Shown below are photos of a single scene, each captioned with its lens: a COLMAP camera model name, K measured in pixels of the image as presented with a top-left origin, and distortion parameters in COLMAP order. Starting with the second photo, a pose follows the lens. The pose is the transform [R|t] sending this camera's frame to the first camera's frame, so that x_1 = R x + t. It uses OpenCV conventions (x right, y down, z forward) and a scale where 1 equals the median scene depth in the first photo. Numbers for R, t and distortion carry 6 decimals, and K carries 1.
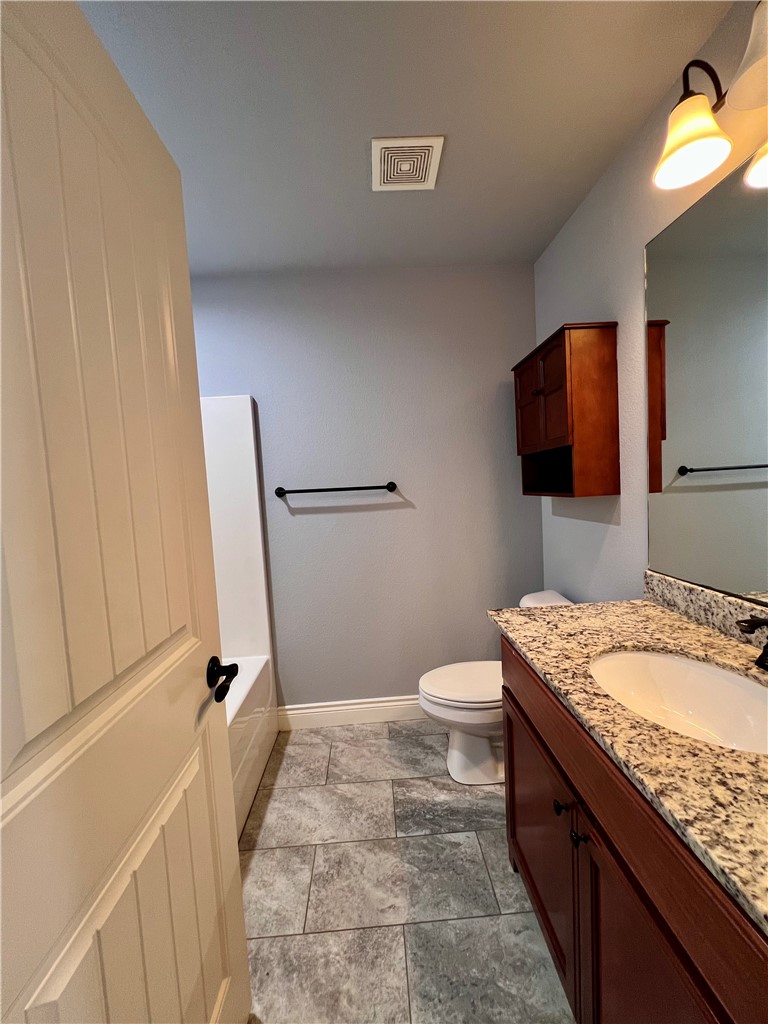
lens RADIAL K [[410.5, 0, 386.8], [0, 410.5, 503.5], [0, 0, 1]] dist [-0.003361, 0.000696]
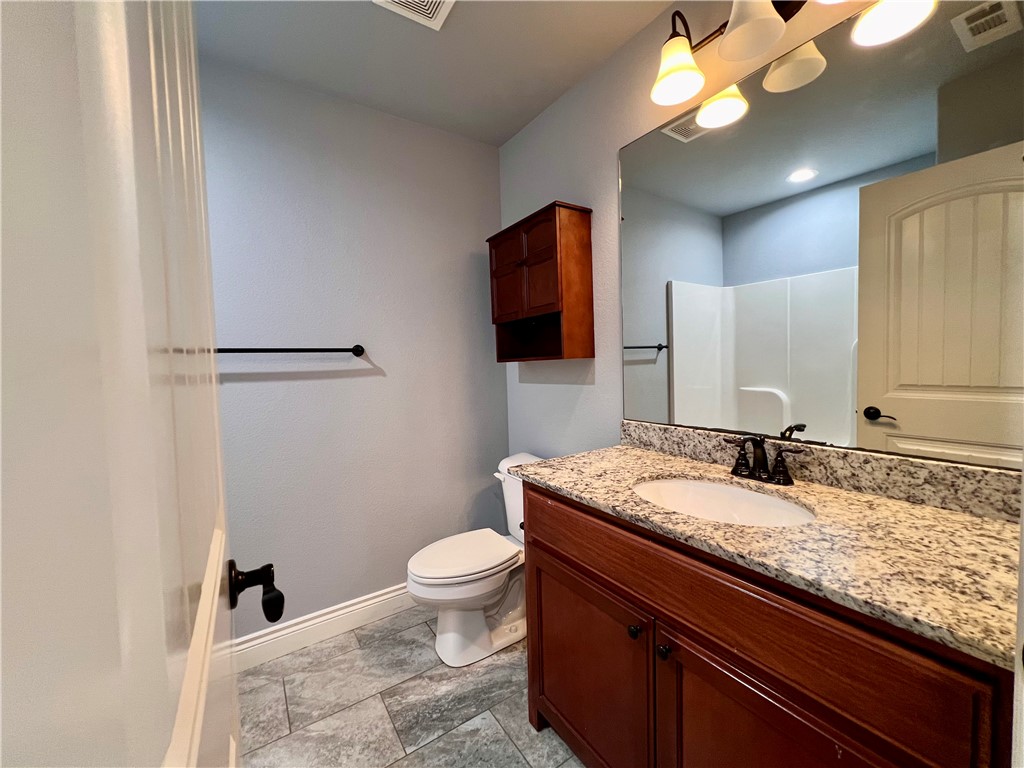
lens RADIAL K [[410.5, 0, 511.1], [0, 410.5, 375.7], [0, 0, 1]] dist [-0.003361, 0.000696]
pose [[0.856534, 0.011075, 0.515972, -0.229399], [0.010964, 0.999154, -0.039647, 0.072547], [-0.515974, 0.039616, 0.855687, 0.137669]]
